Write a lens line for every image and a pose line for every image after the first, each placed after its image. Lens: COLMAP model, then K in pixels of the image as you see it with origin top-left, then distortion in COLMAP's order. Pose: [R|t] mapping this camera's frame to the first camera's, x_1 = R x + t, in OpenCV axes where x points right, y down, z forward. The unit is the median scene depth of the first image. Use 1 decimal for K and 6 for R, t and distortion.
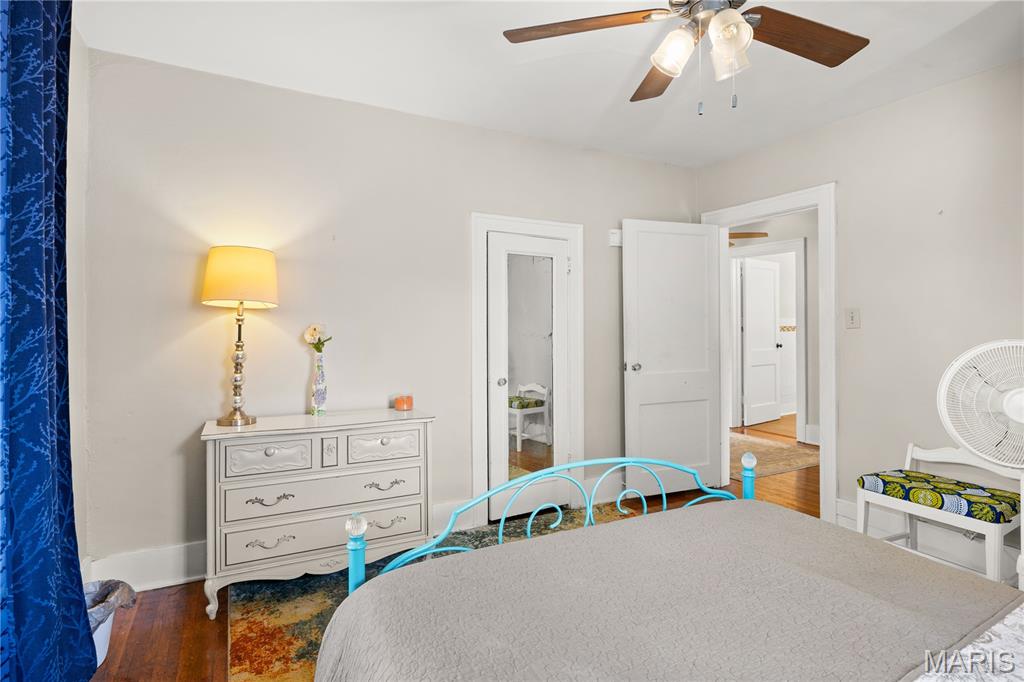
lens RADIAL K [[539.8, 0, 516.2], [0, 539.8, 334.0], [0, 0, 1]] dist [-0.001234, 0.001201]
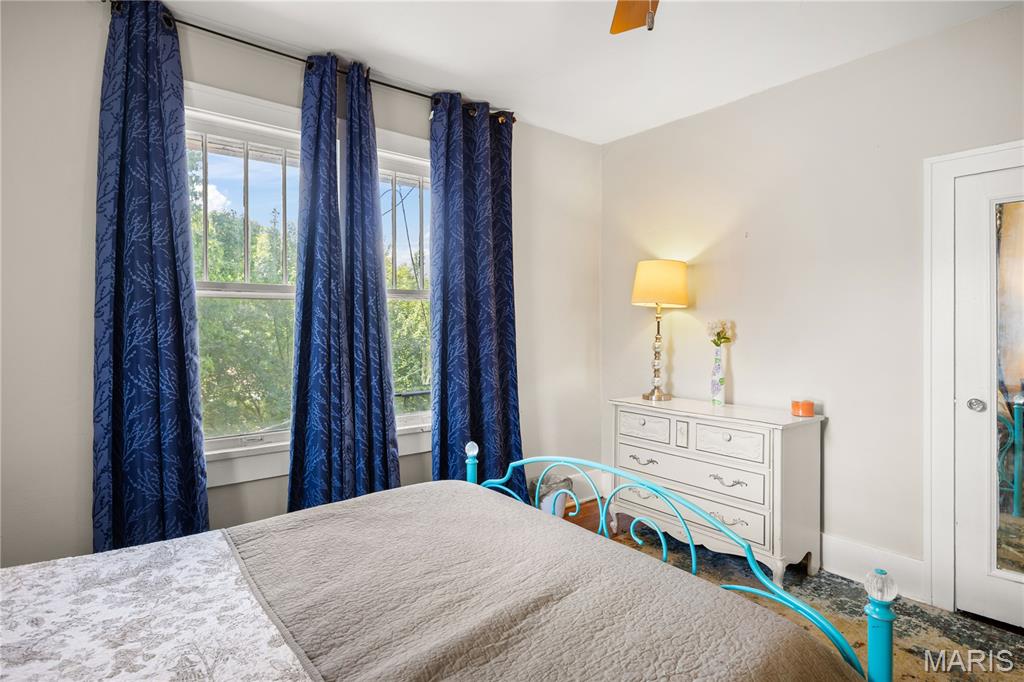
lens RADIAL K [[539.8, 0, 516.6], [0, 539.8, 336.5], [0, 0, 1]] dist [-0.001234, 0.001201]
pose [[0.177920, 0.019812, -0.983845, 0.674271], [-0.006415, 0.999799, 0.018974, -0.003891], [0.984024, 0.002935, 0.178012, 0.448877]]
